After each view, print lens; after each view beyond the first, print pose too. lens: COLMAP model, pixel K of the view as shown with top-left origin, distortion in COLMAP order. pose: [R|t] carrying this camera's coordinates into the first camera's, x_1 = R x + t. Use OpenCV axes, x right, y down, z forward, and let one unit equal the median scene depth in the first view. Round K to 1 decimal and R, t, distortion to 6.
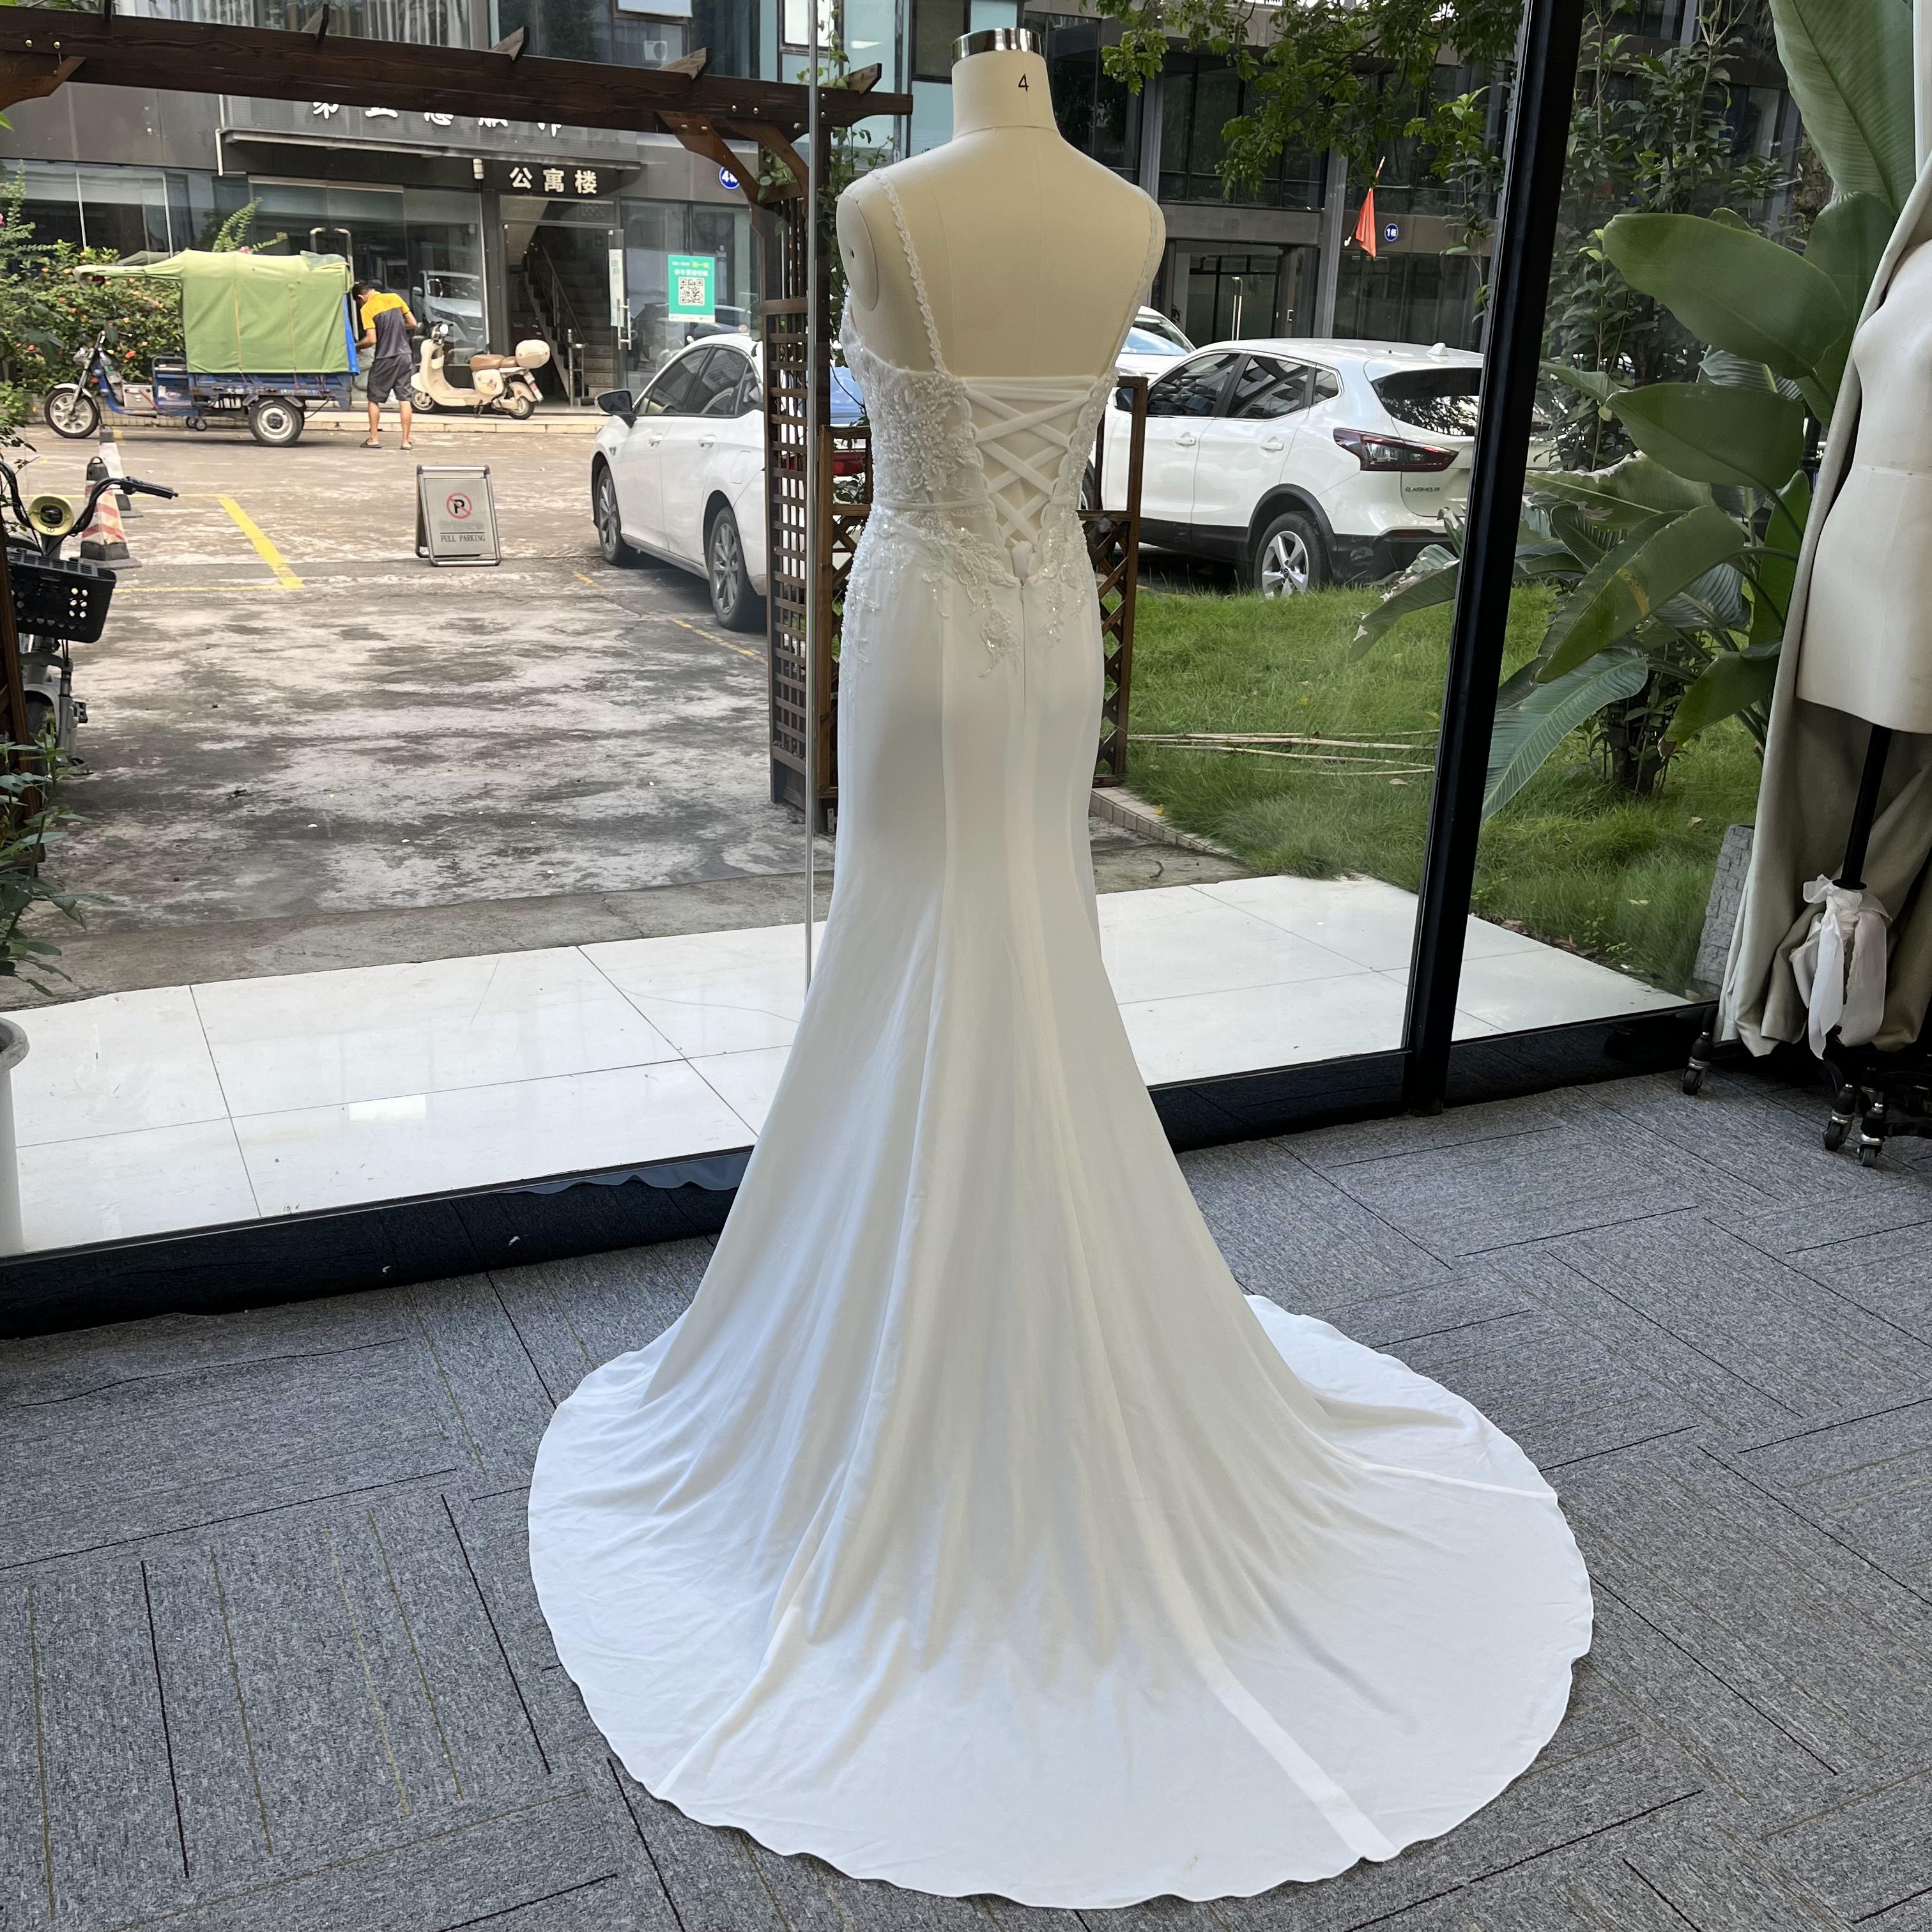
lens RADIAL K [[1964.4, 0, 990.7], [0, 1964.4, 969.5], [0, 0, 1]] dist [0.071727, -0.088550]
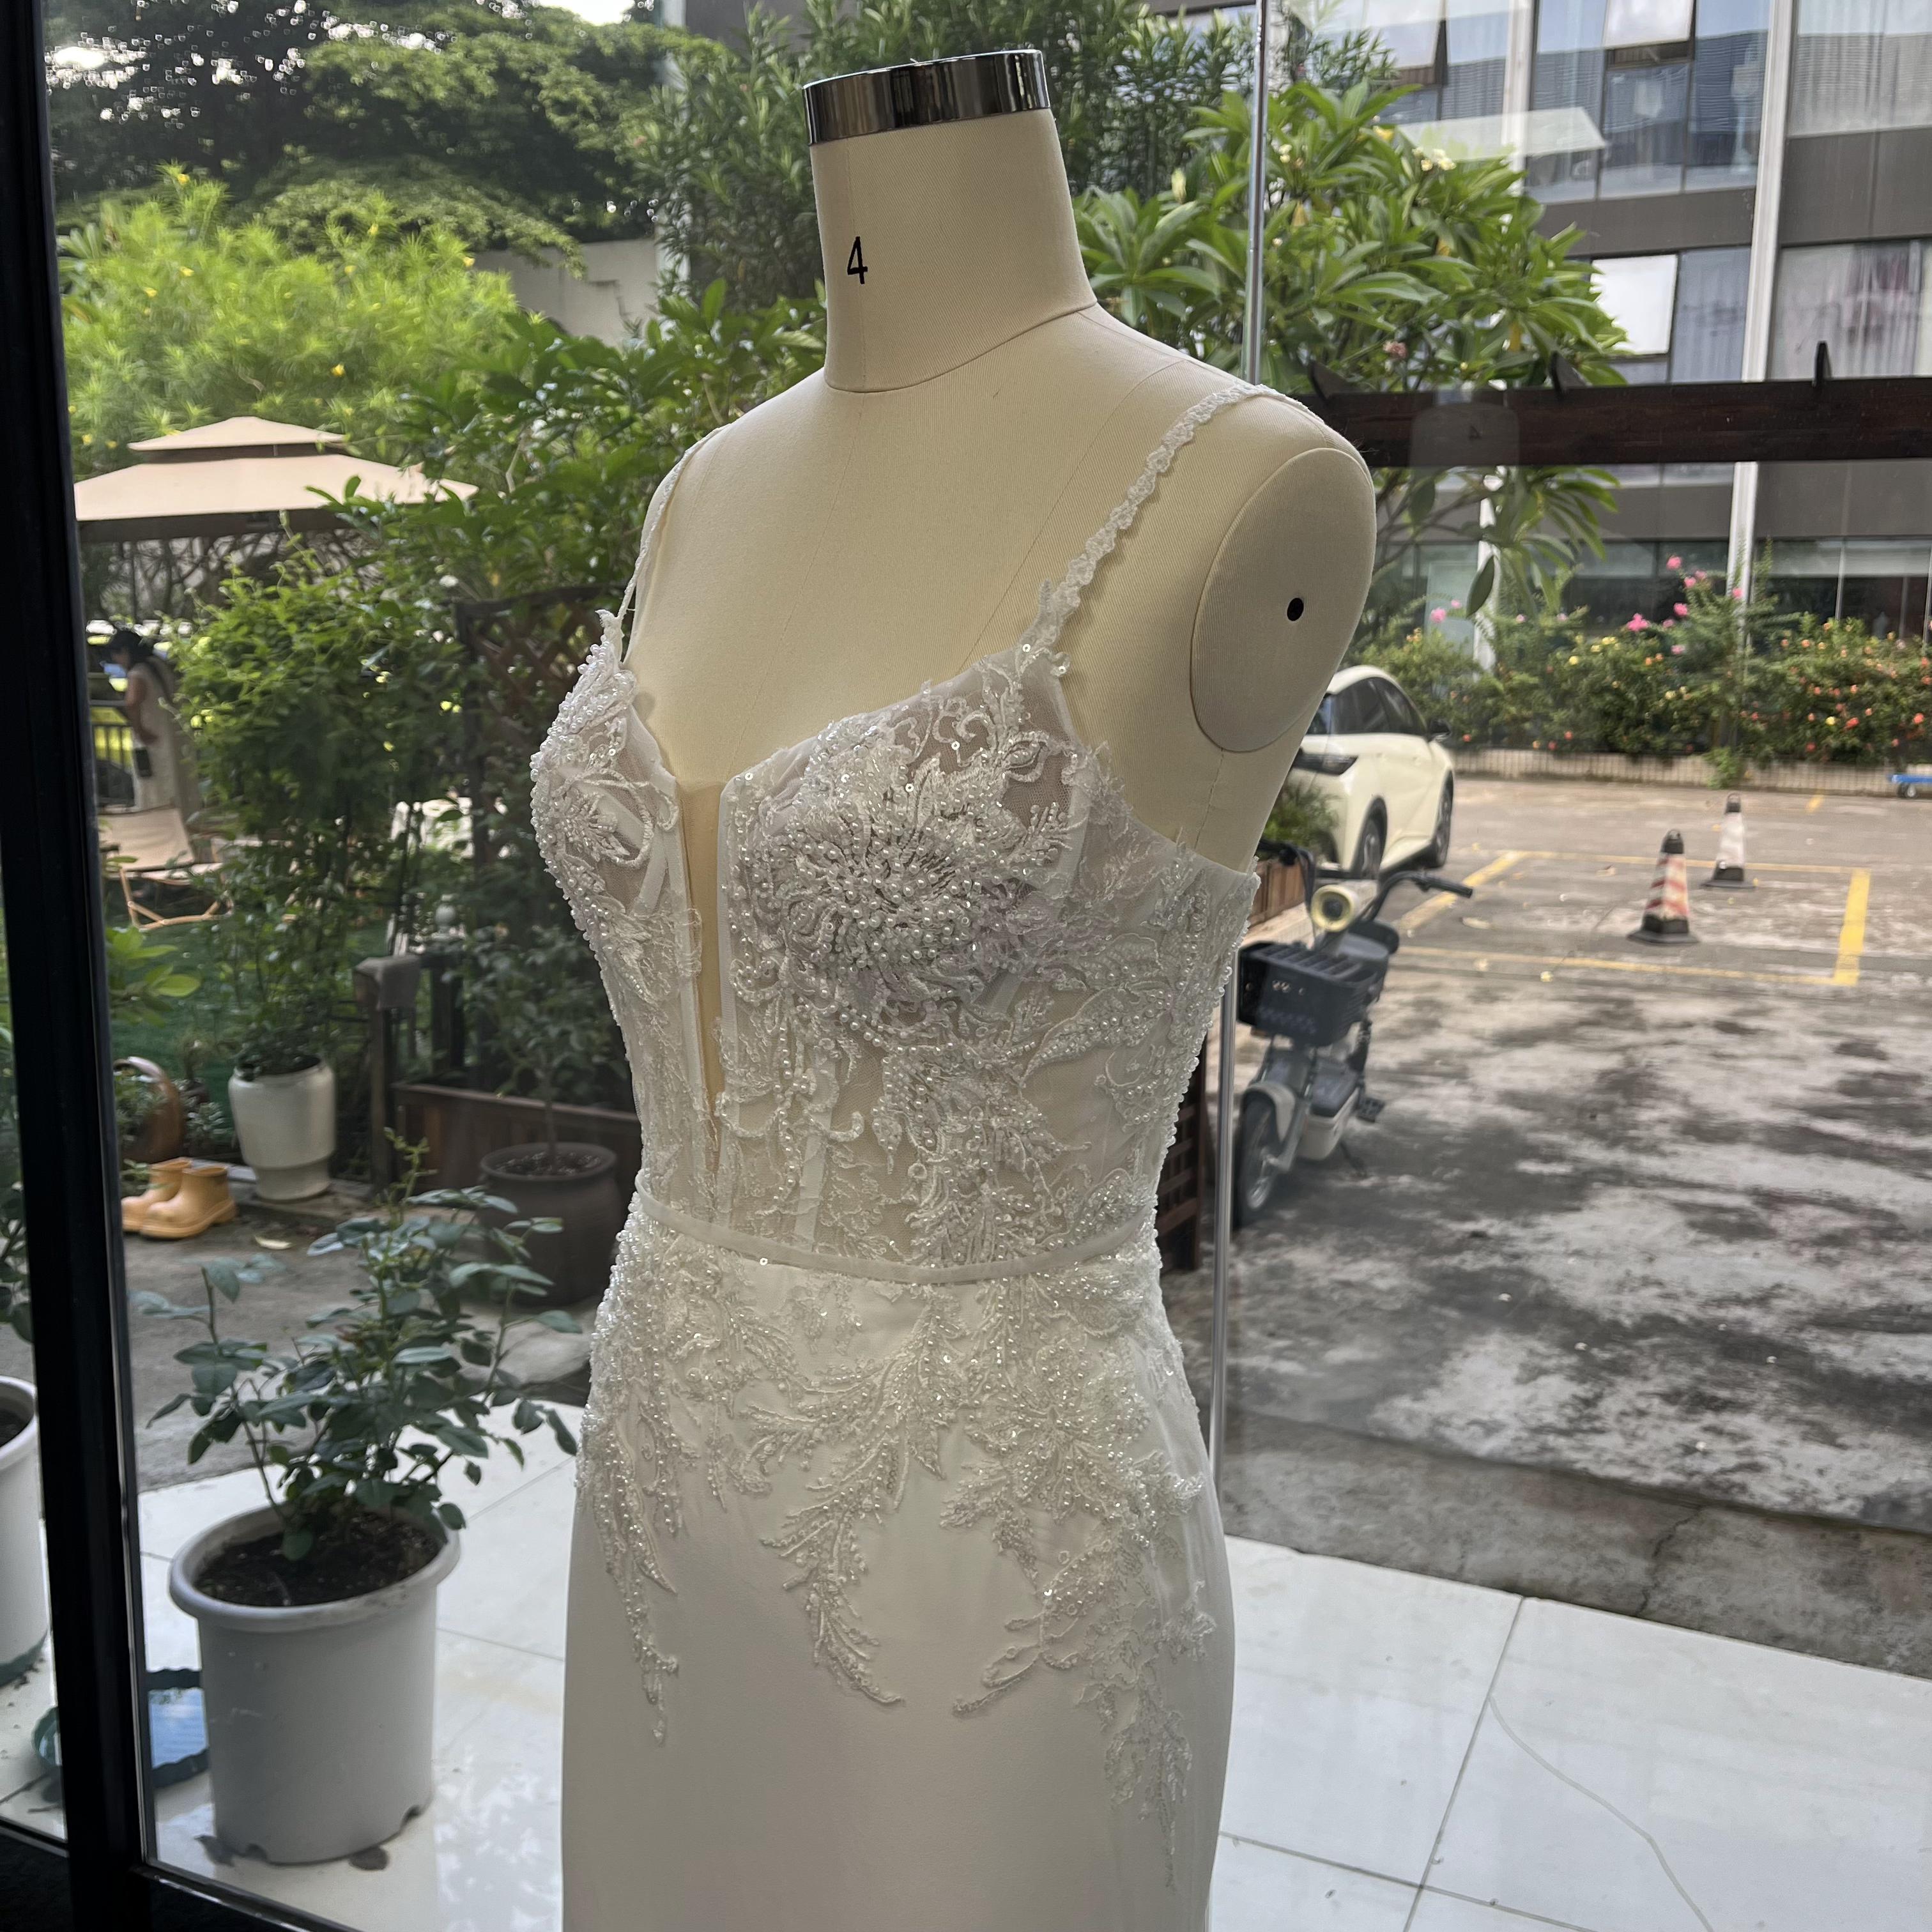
lens RADIAL K [[1969.5, 0, 970.4], [0, 1969.5, 944.6], [0, 0, 1]] dist [0.045953, -0.044681]
pose [[0.644728, 0.092912, -0.758745, 0.120520], [-0.230063, 0.970149, -0.076692, -0.098233], [0.728970, 0.224005, 0.646857, 0.269153]]
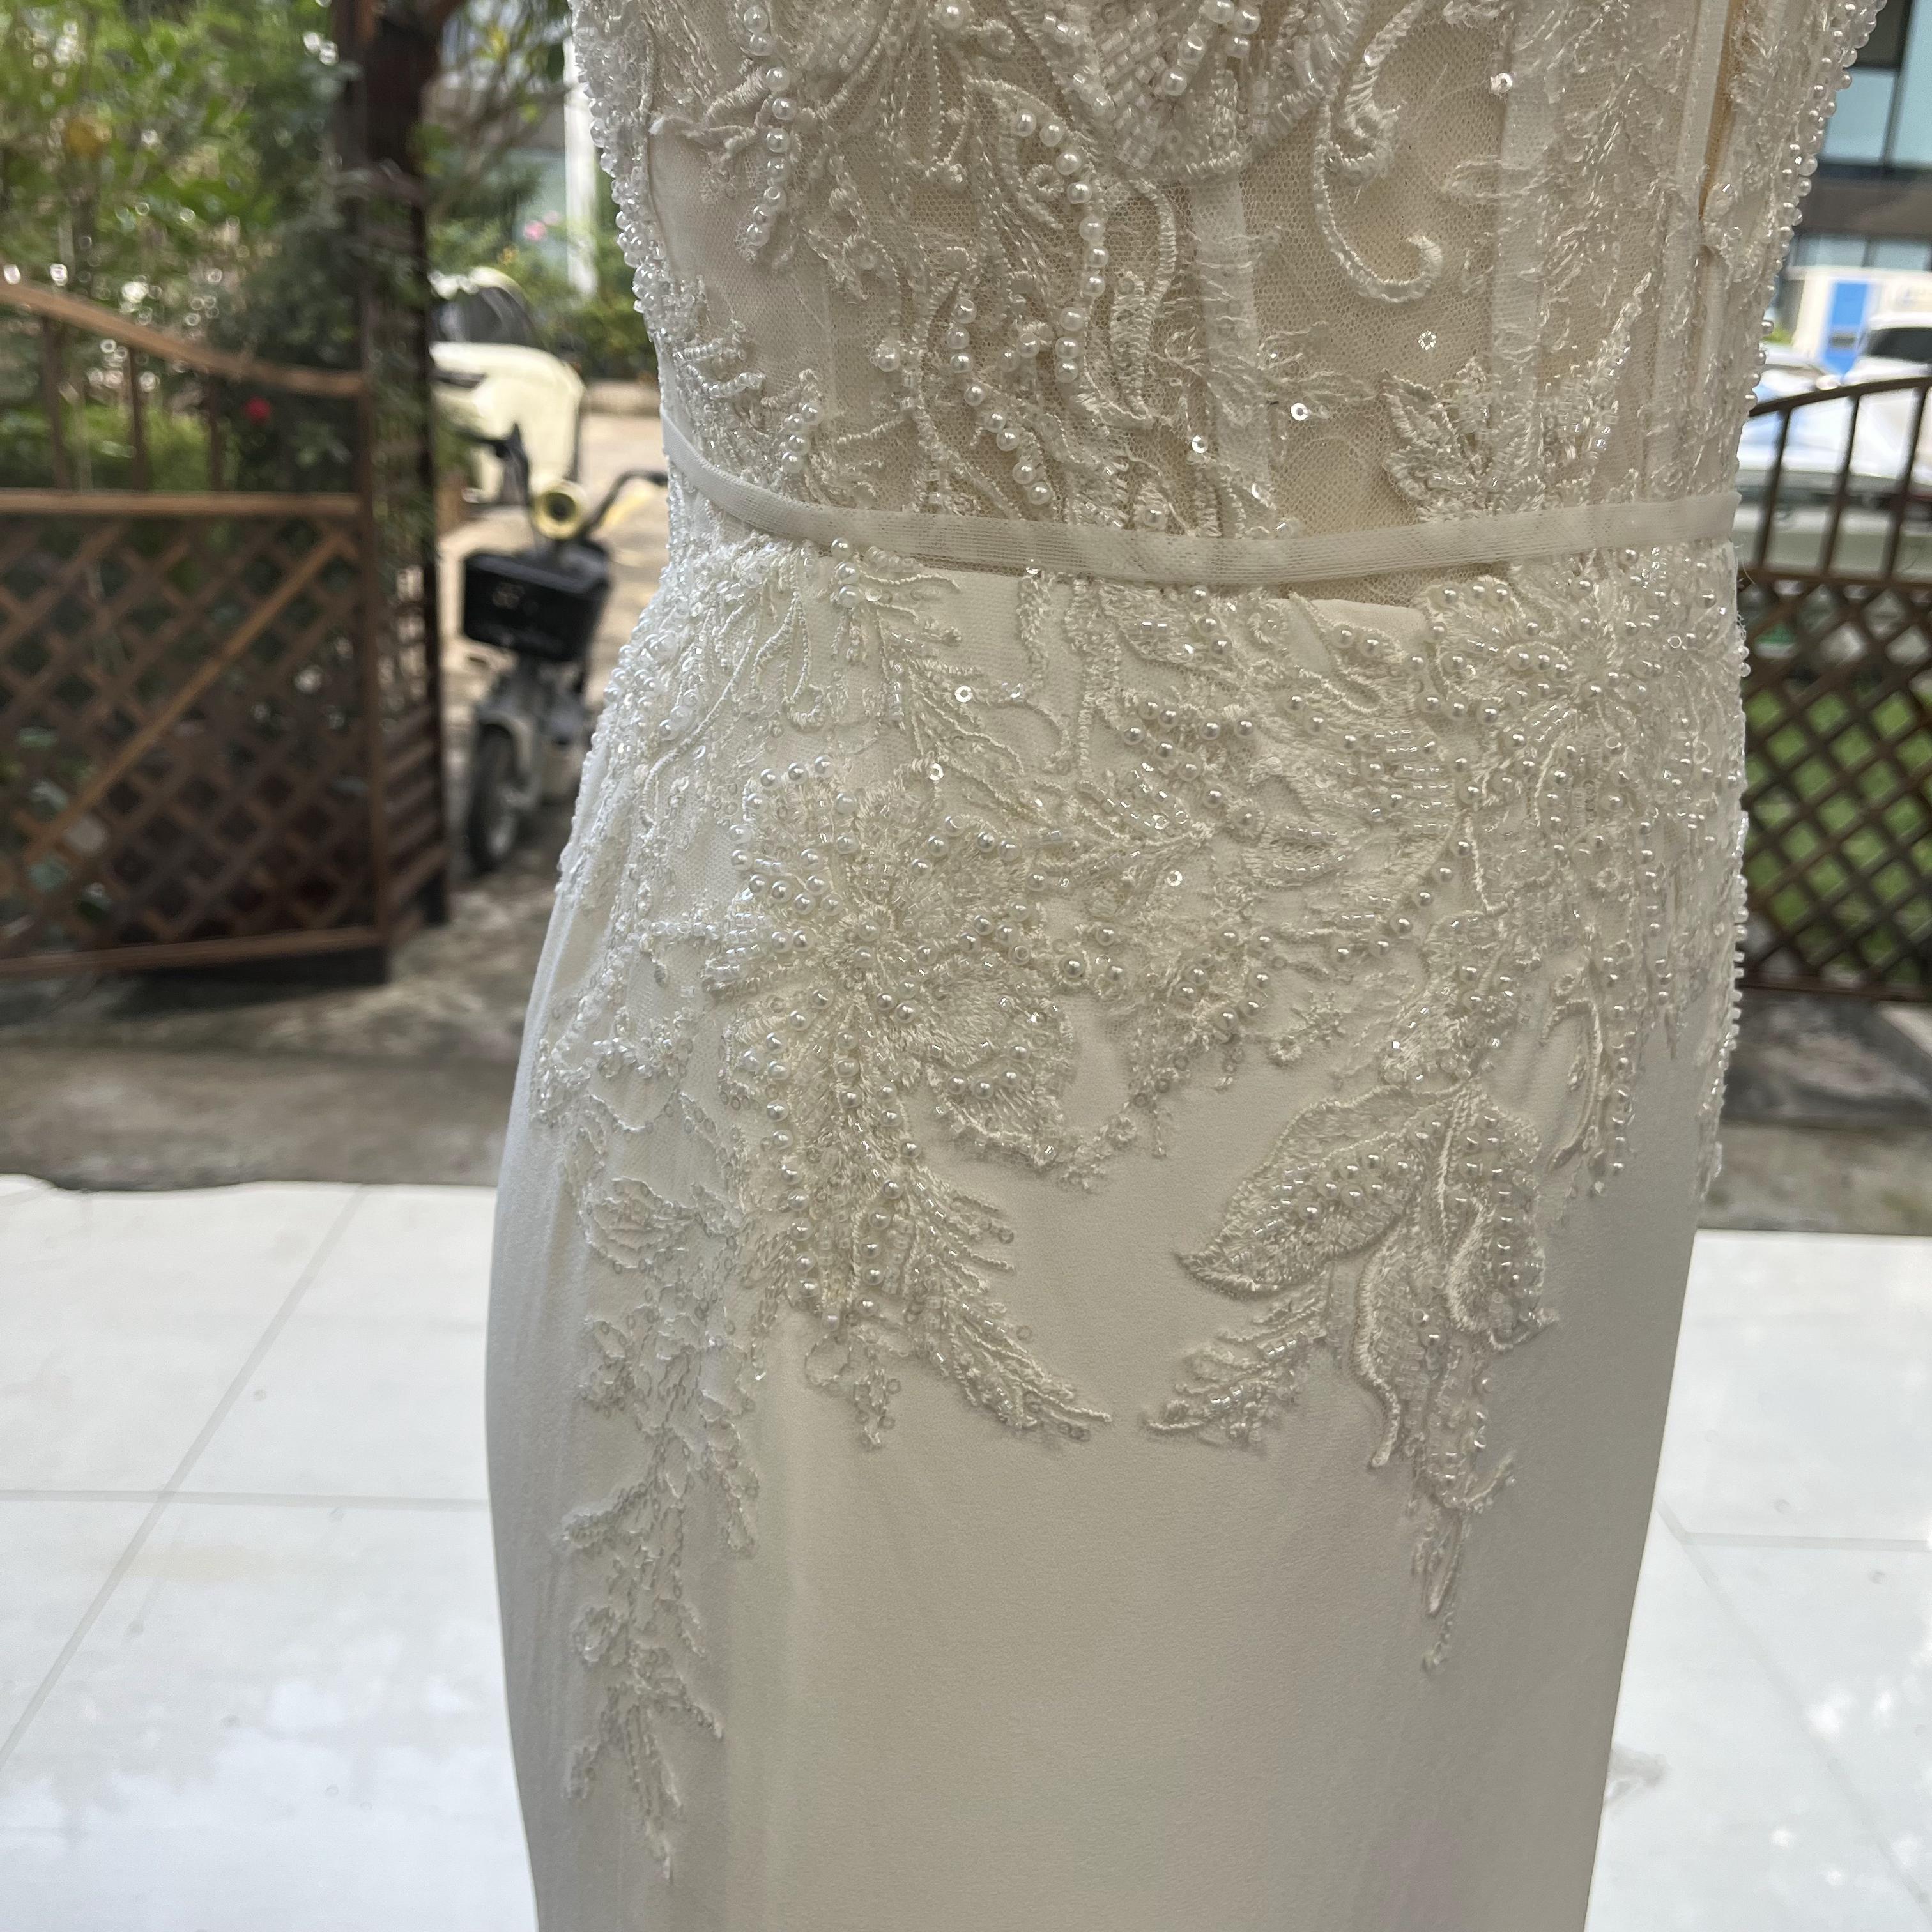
lens RADIAL K [[1994.0, 0, 977.2], [0, 1994.0, 971.5], [0, 0, 1]] dist [0.019576, 0.008297]
pose [[0.914148, 0.139418, -0.380653, 0.030642], [-0.144835, 0.989349, 0.014535, -0.072730], [0.378625, 0.041845, 0.924604, 0.292982]]
